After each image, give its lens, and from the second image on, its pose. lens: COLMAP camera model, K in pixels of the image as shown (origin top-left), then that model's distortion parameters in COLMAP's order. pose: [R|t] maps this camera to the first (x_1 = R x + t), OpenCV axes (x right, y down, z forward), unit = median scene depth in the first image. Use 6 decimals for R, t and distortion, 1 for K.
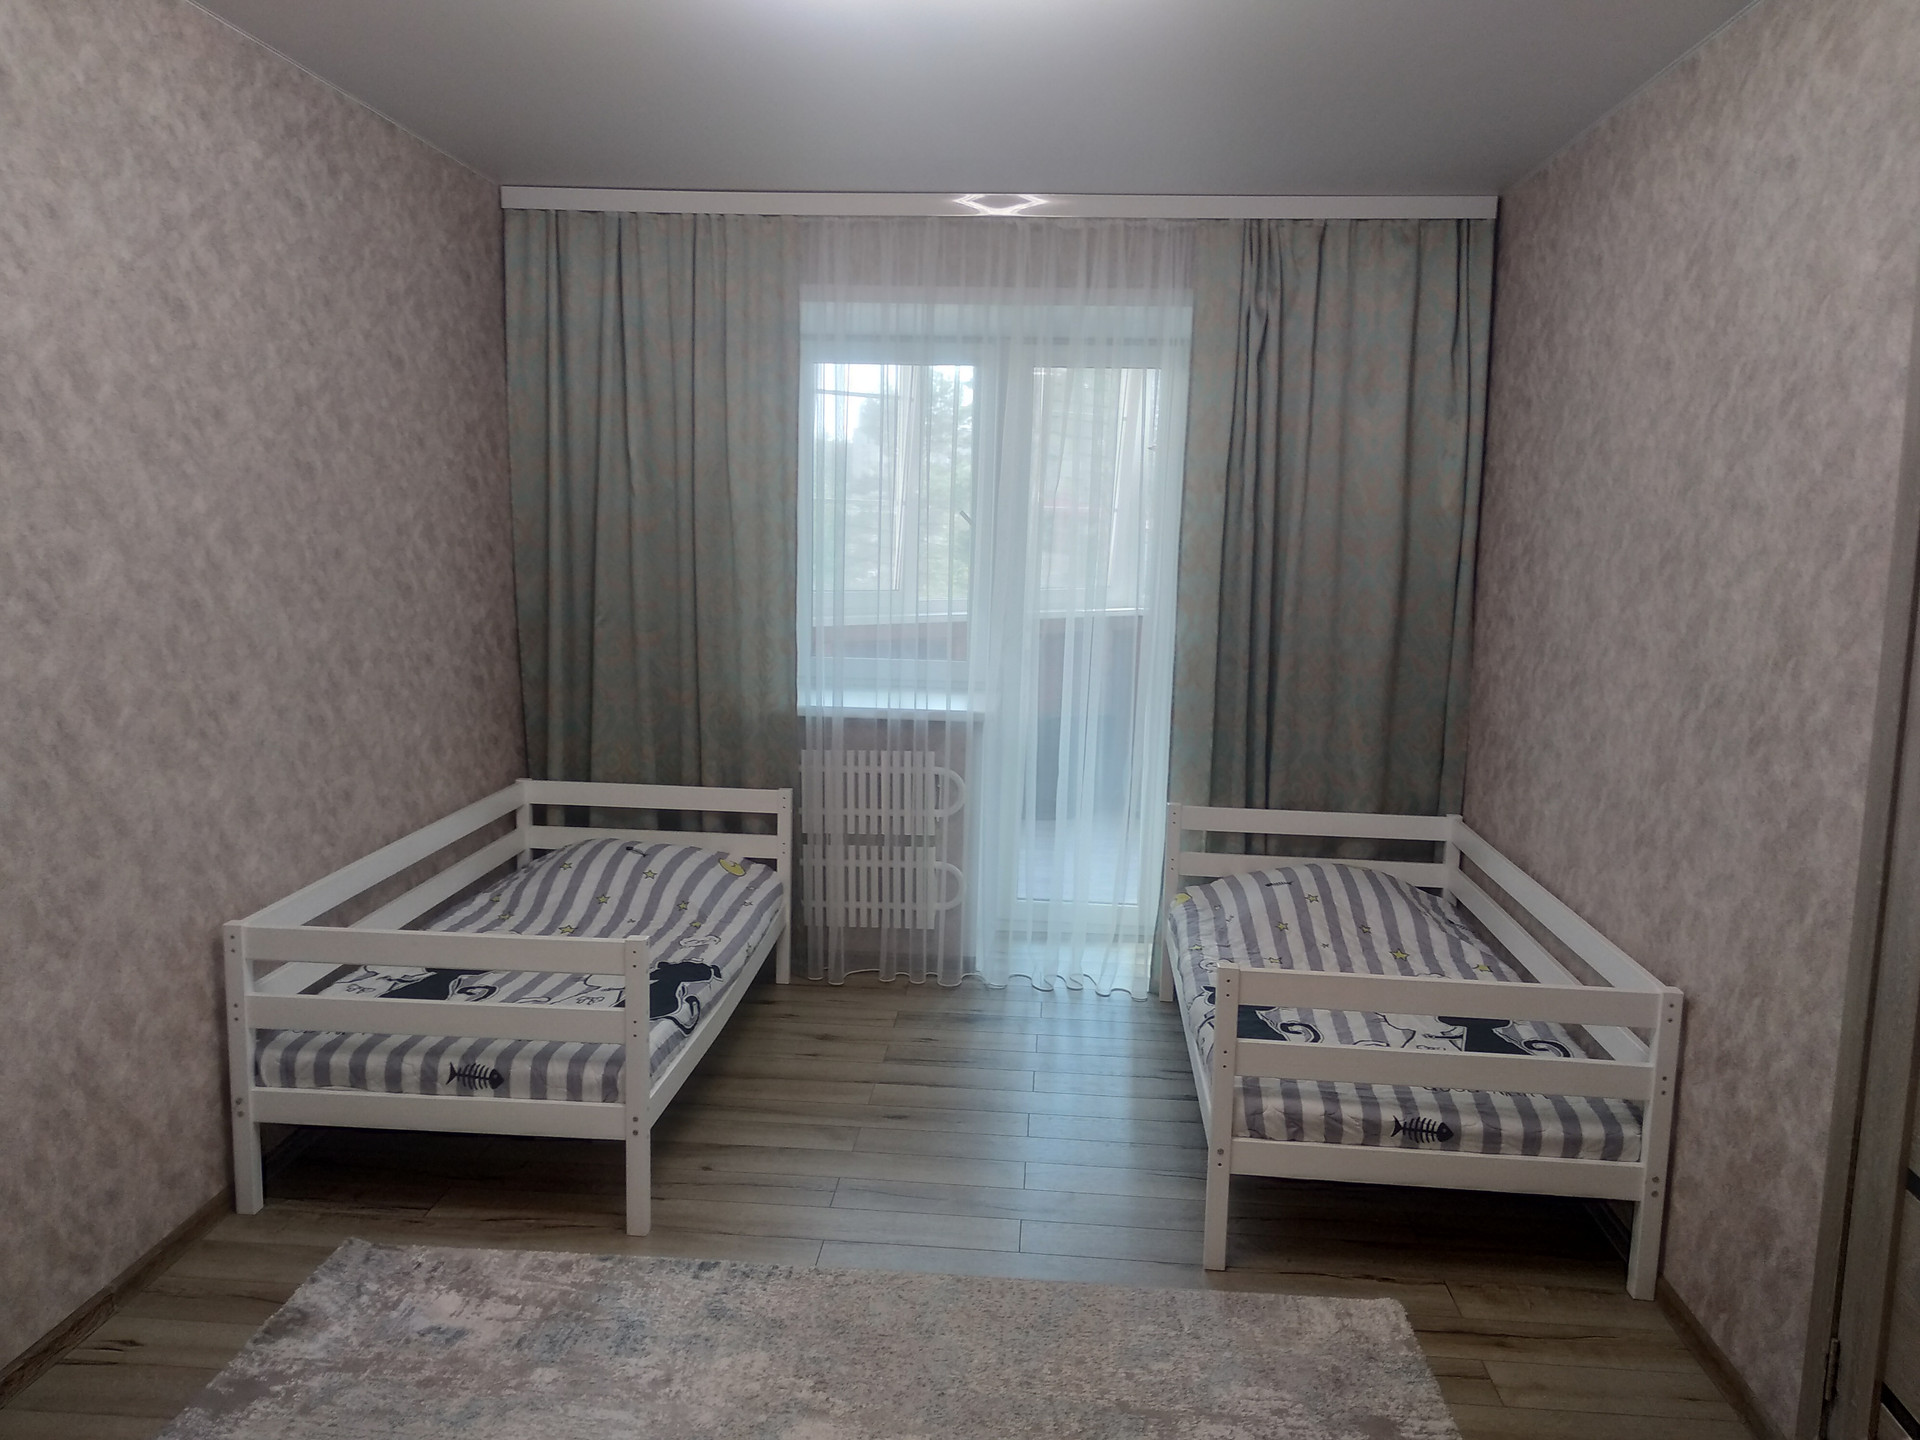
lens RADIAL K [[1508.8, 0, 958.0], [0, 1508.8, 775.0], [0, 0, 1]] dist [0.049527, -0.077575]
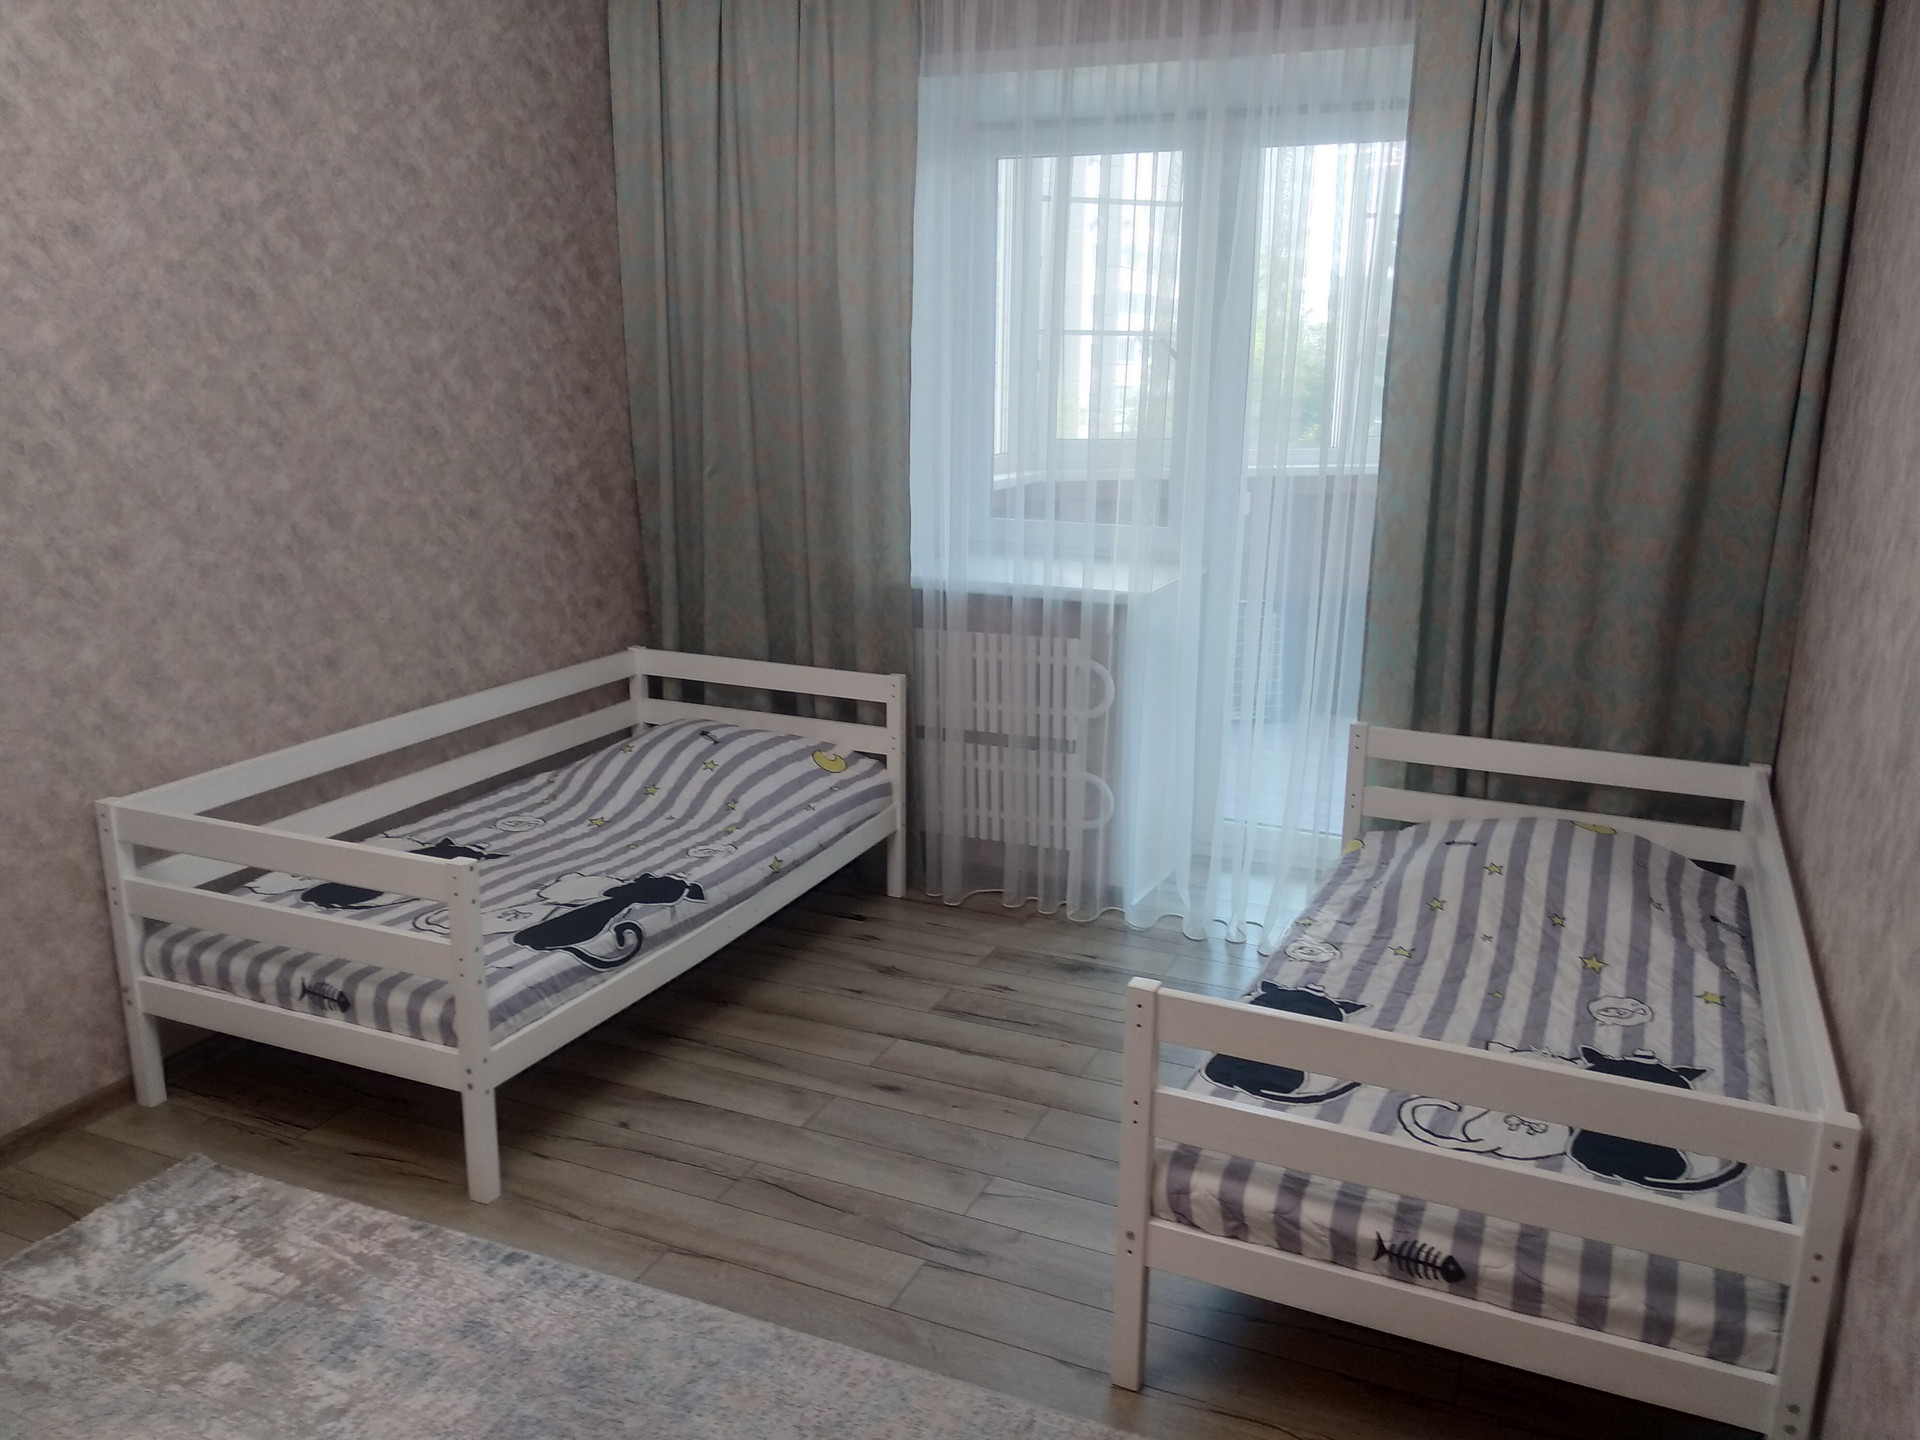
lens RADIAL K [[1508.8, 0, 949.6], [0, 1508.8, 771.7], [0, 0, 1]] dist [0.049527, -0.077575]
pose [[0.940702, 0.077702, -0.330216, 0.235474], [-0.046499, 0.993761, 0.101377, -0.028402], [0.336033, -0.080011, 0.938445, 0.238944]]
